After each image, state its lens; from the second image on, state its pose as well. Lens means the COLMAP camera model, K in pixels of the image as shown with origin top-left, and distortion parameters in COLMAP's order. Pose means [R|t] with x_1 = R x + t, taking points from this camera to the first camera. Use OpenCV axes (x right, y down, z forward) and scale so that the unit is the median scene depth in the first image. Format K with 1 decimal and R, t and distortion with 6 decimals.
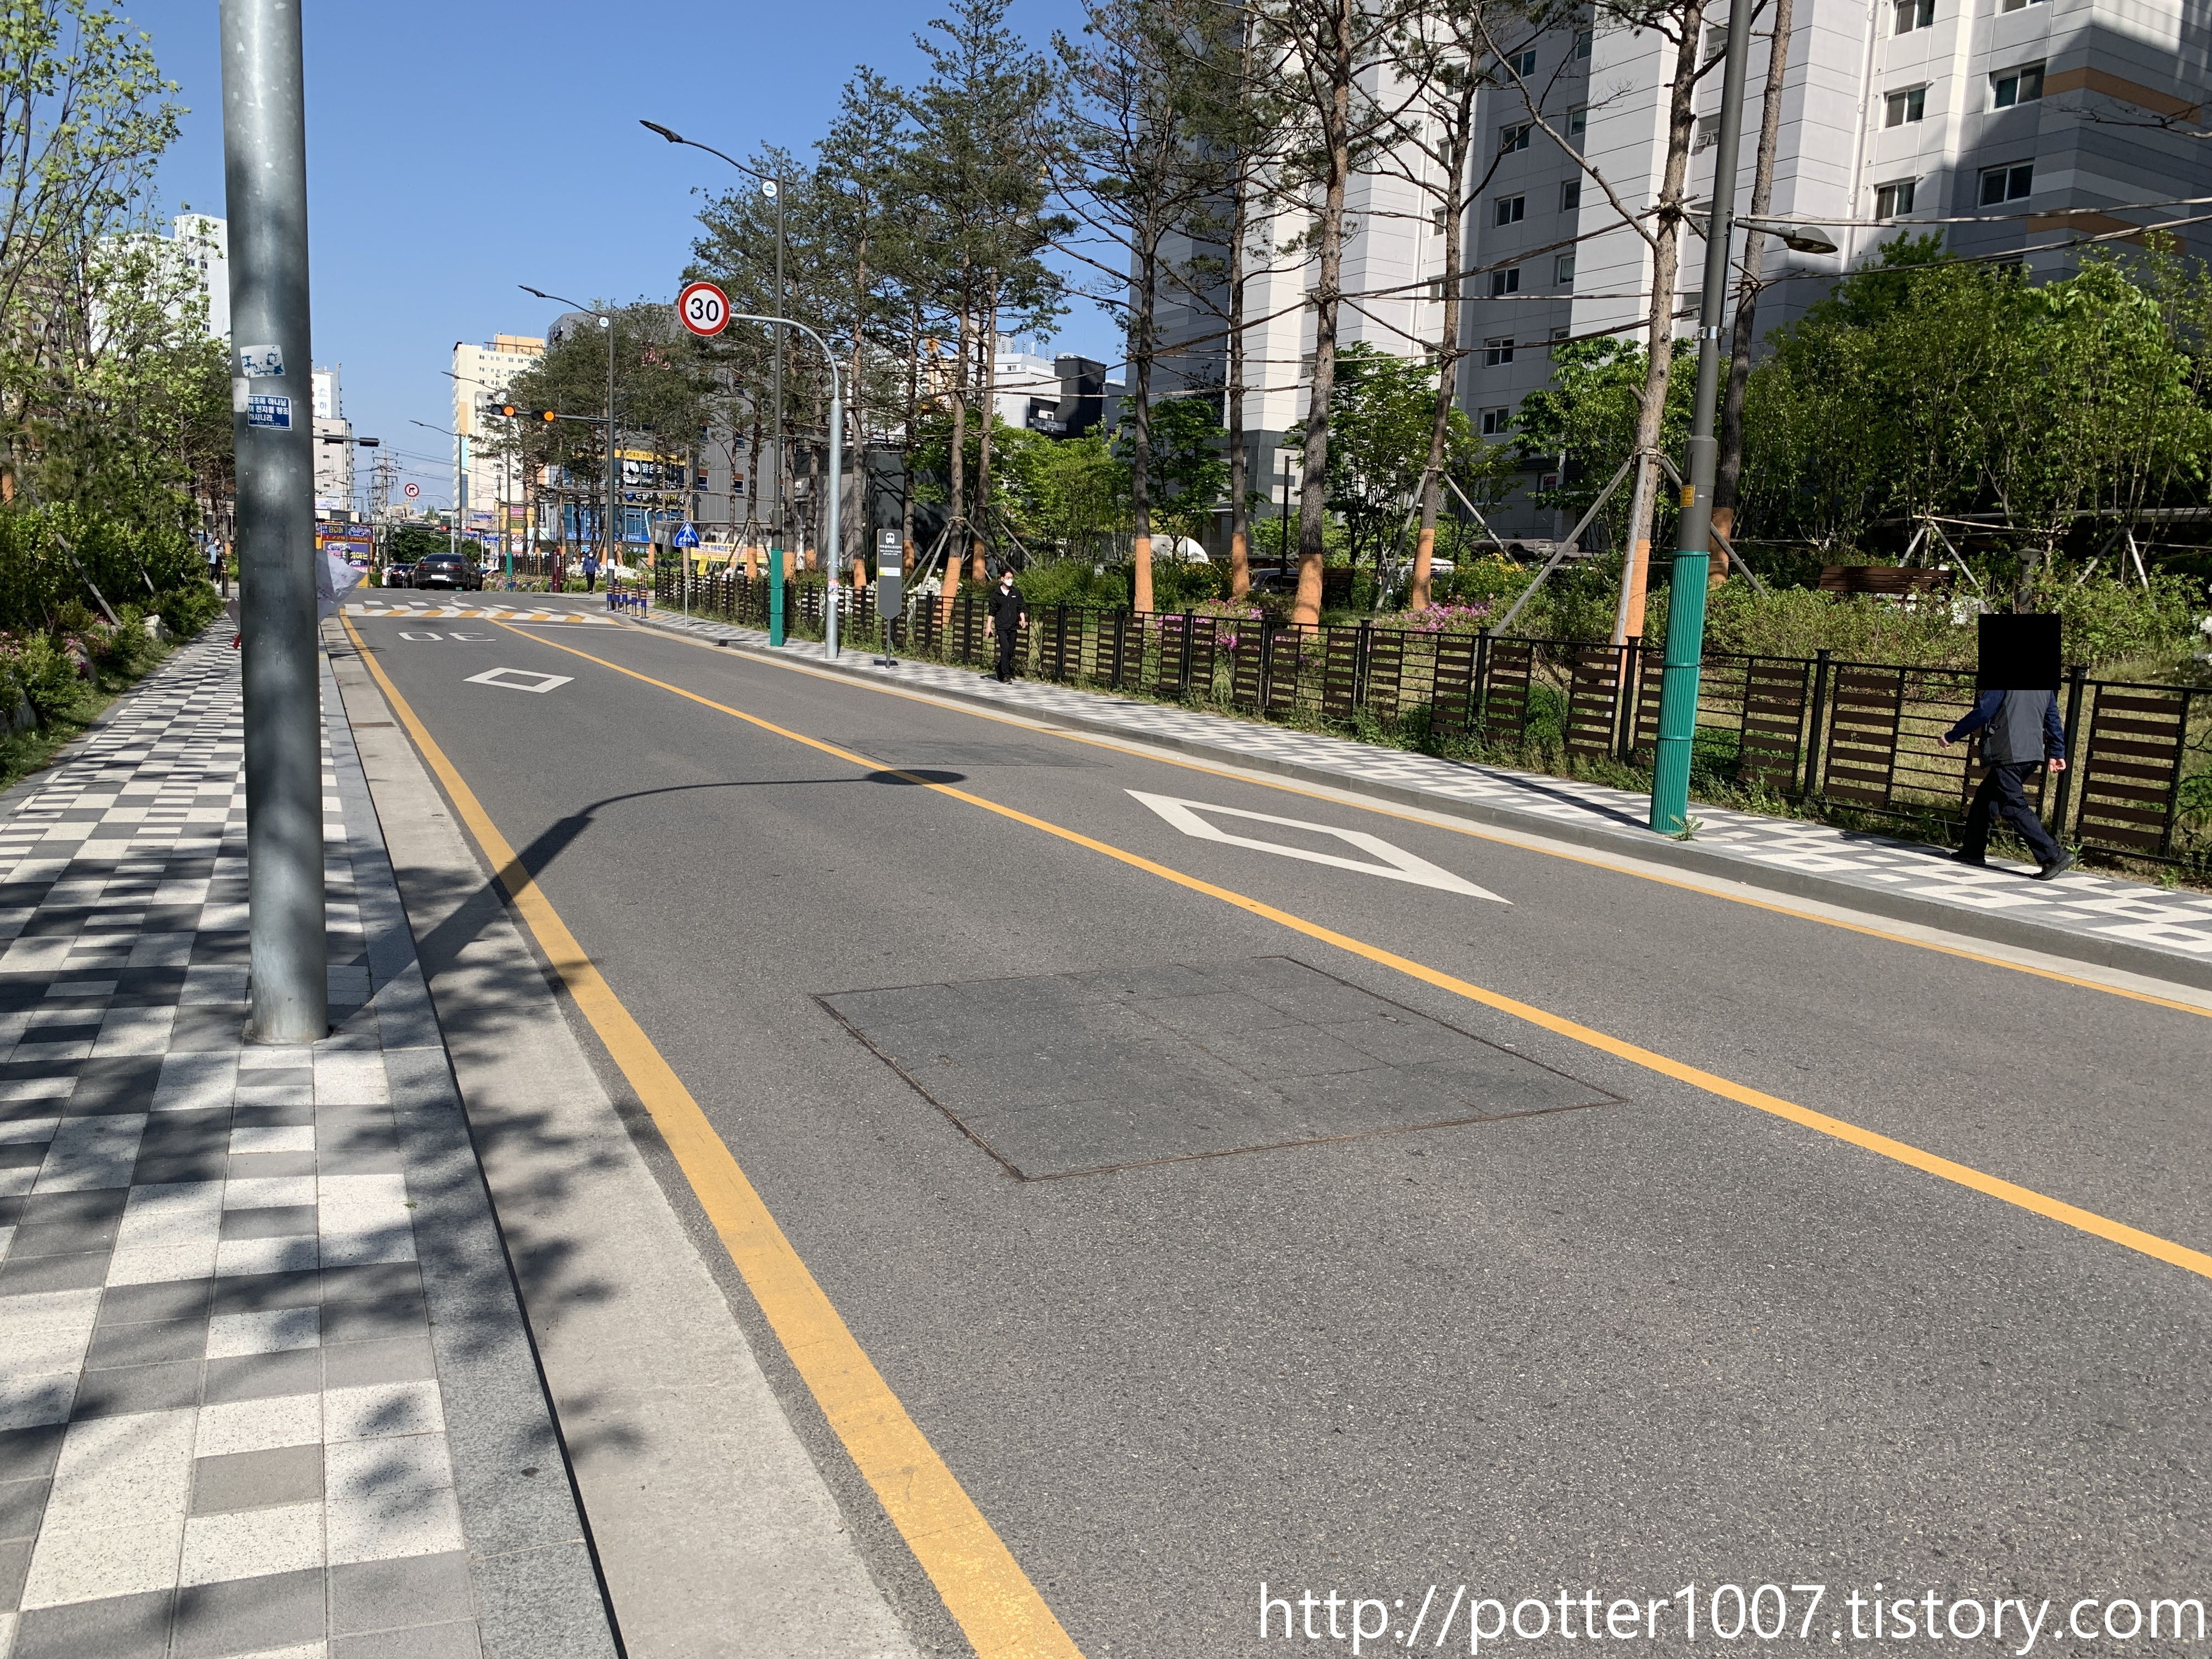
lens RADIAL K [[1687.9, 0, 1063.6], [0, 1687.9, 823.4], [0, 0, 1]] dist [0.015583, -0.004448]
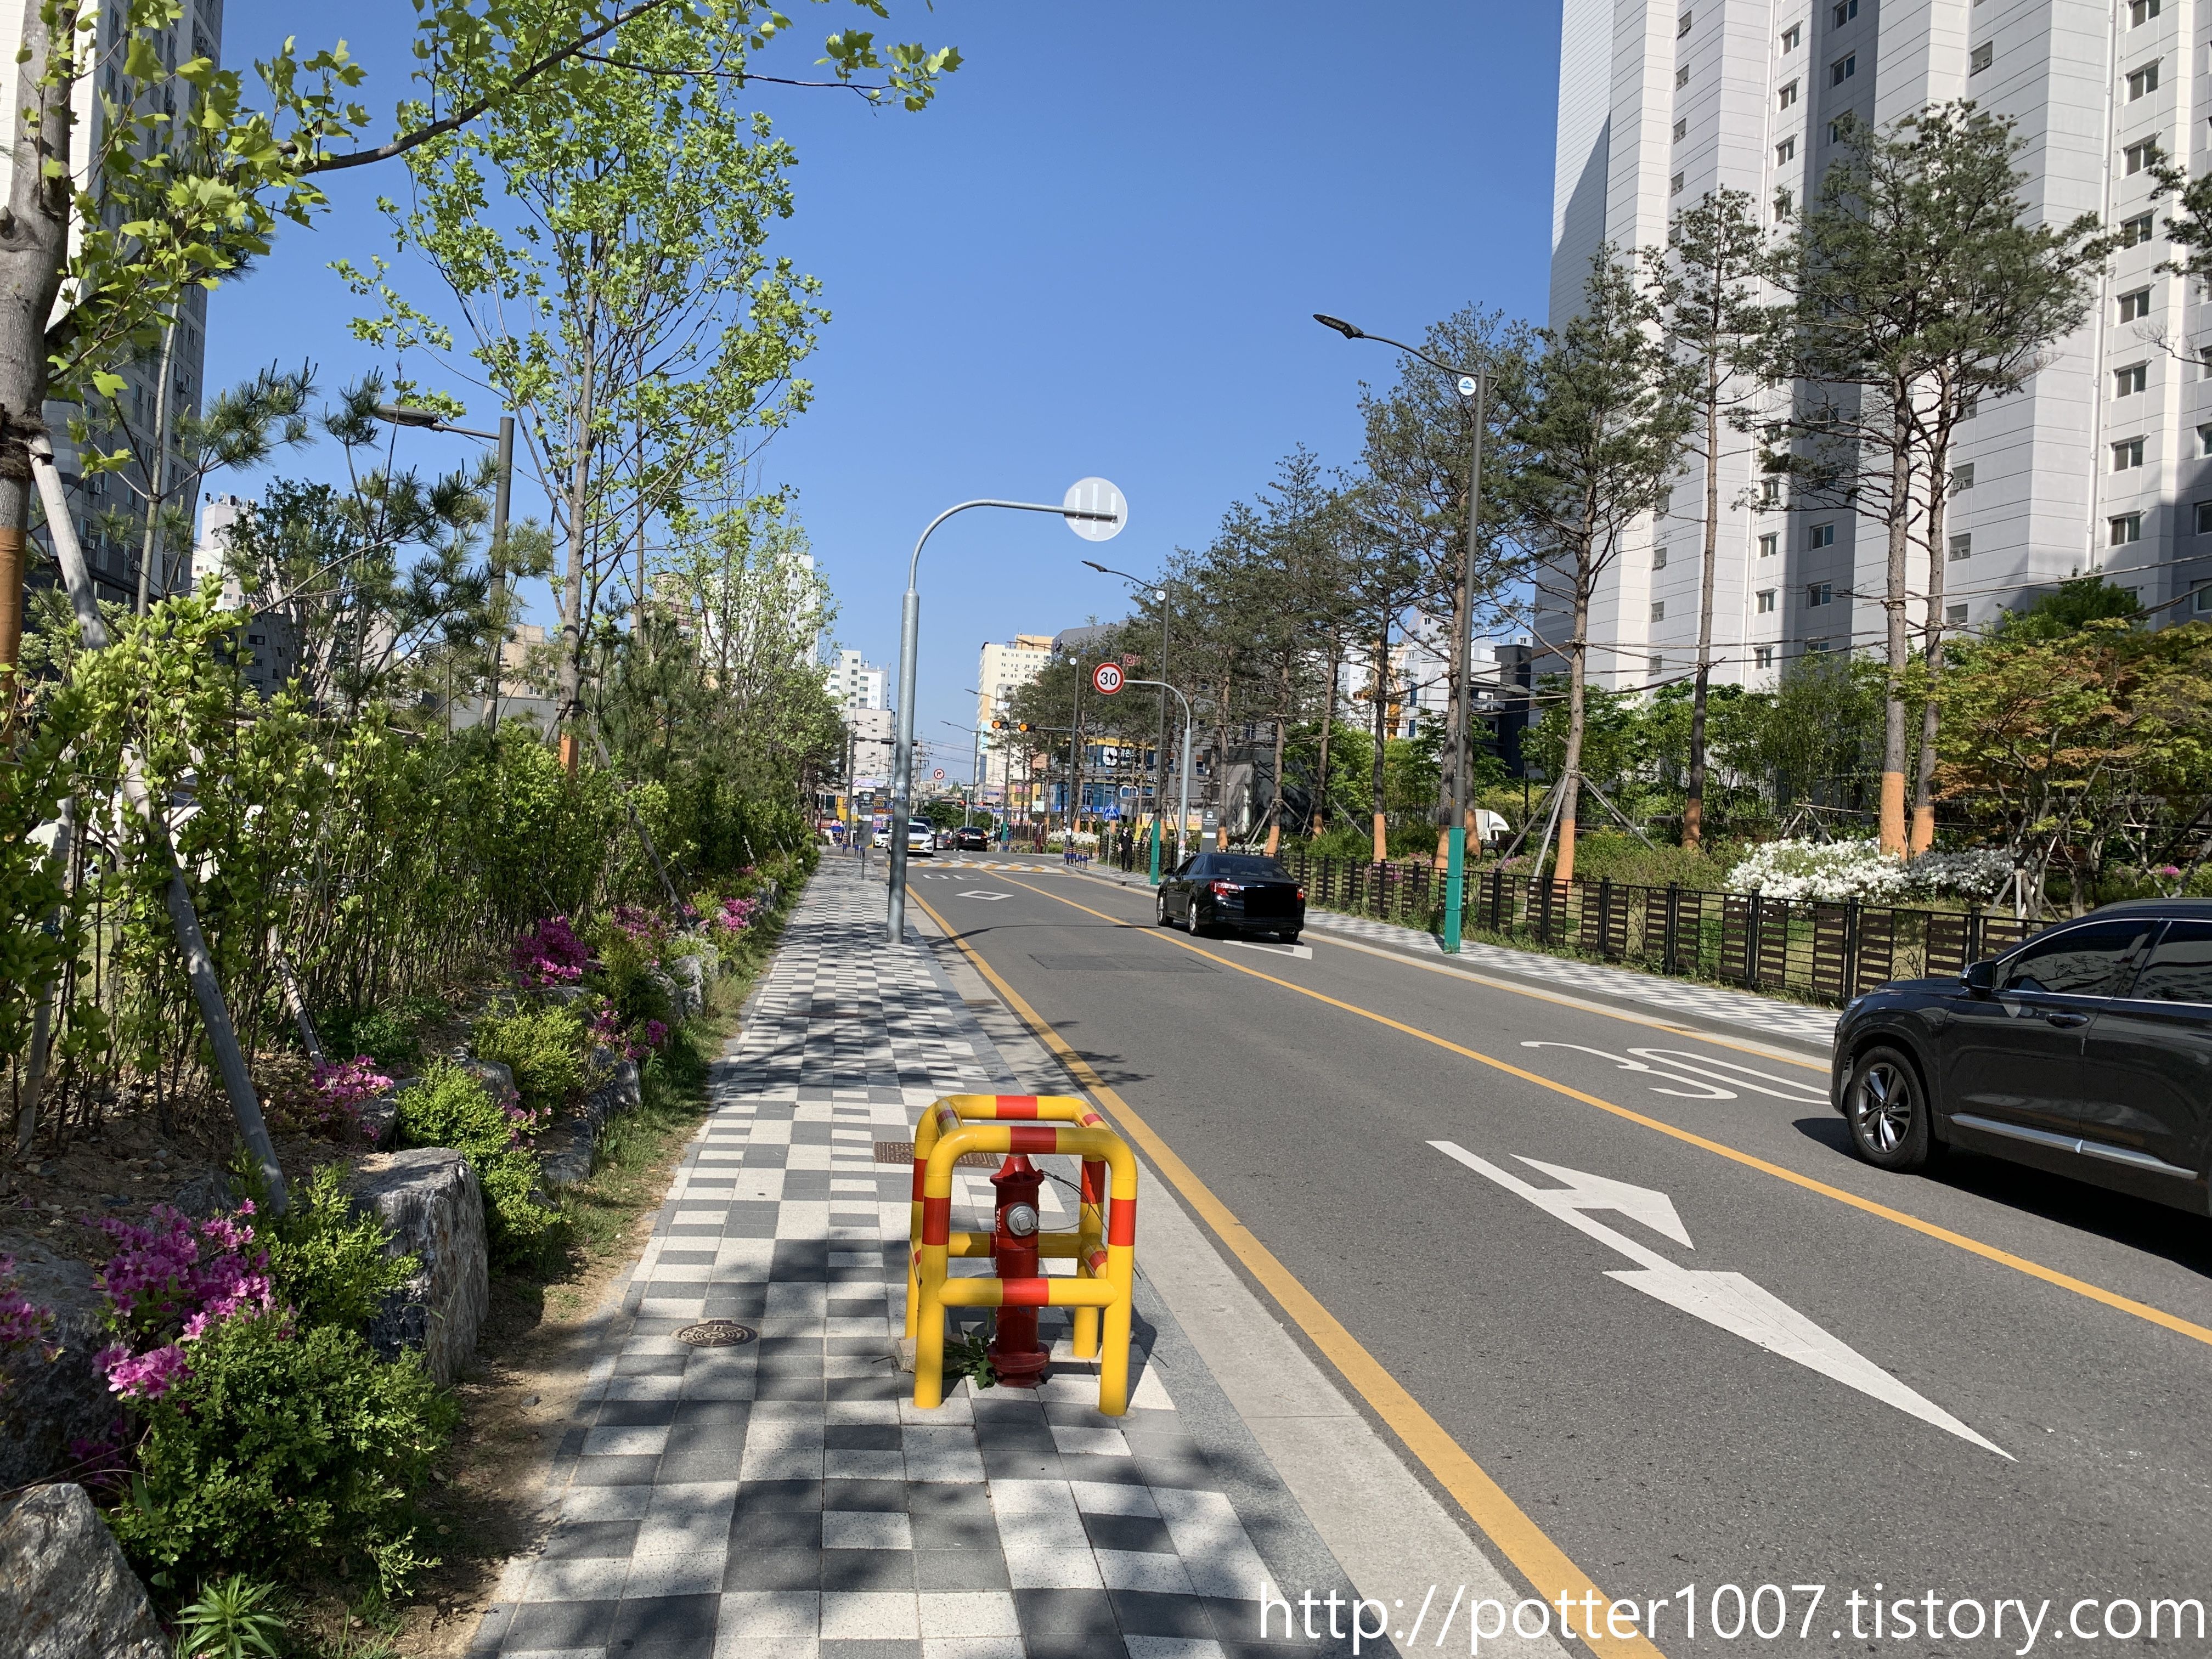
lens RADIAL K [[1698.1, 0, 1112.5], [0, 1698.1, 781.5], [0, 0, 1]] dist [0.011778, 0.001958]
pose [[0.966057, -0.007675, -0.258217, 0.090407], [-0.039000, 0.983769, -0.175150, 0.034570], [0.255370, 0.179275, 0.950077, -0.228235]]
